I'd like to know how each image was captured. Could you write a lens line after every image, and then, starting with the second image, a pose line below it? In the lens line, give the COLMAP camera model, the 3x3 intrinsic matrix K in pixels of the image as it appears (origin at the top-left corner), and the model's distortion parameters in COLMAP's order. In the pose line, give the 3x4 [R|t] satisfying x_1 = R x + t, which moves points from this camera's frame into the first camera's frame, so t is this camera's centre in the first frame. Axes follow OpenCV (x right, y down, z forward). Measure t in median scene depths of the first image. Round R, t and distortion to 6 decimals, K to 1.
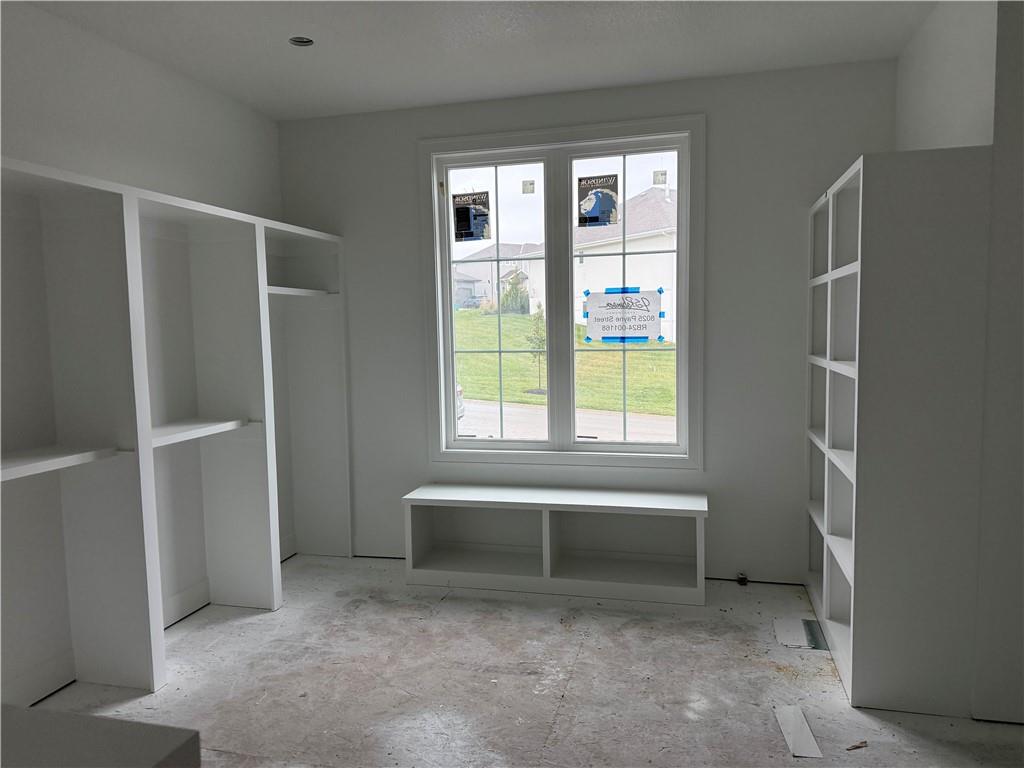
lens RADIAL K [[717.1, 0, 510.2], [0, 717.1, 383.3], [0, 0, 1]] dist [0.050958, -0.056937]
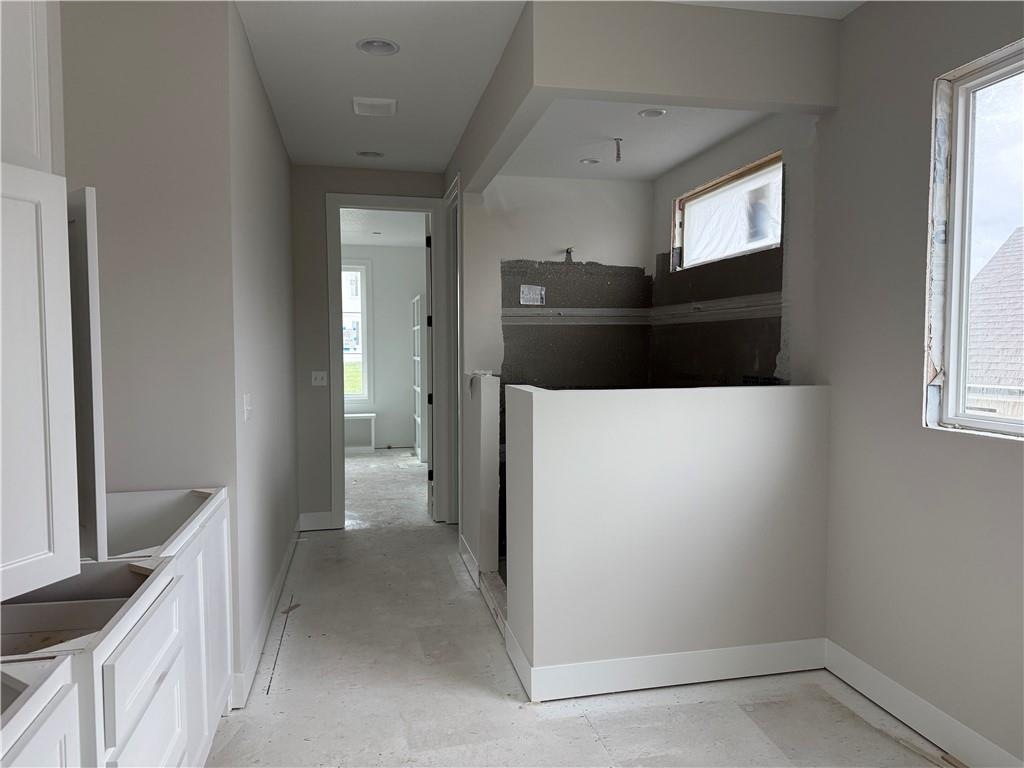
lens RADIAL K [[717.1, 0, 510.9], [0, 717.1, 385.0], [0, 0, 1]] dist [0.050958, -0.056937]
pose [[0.895285, -0.008260, 0.445417, -0.409859], [0.021259, 0.999481, -0.024196, 0.128232], [-0.444986, 0.031132, 0.894996, -1.427288]]
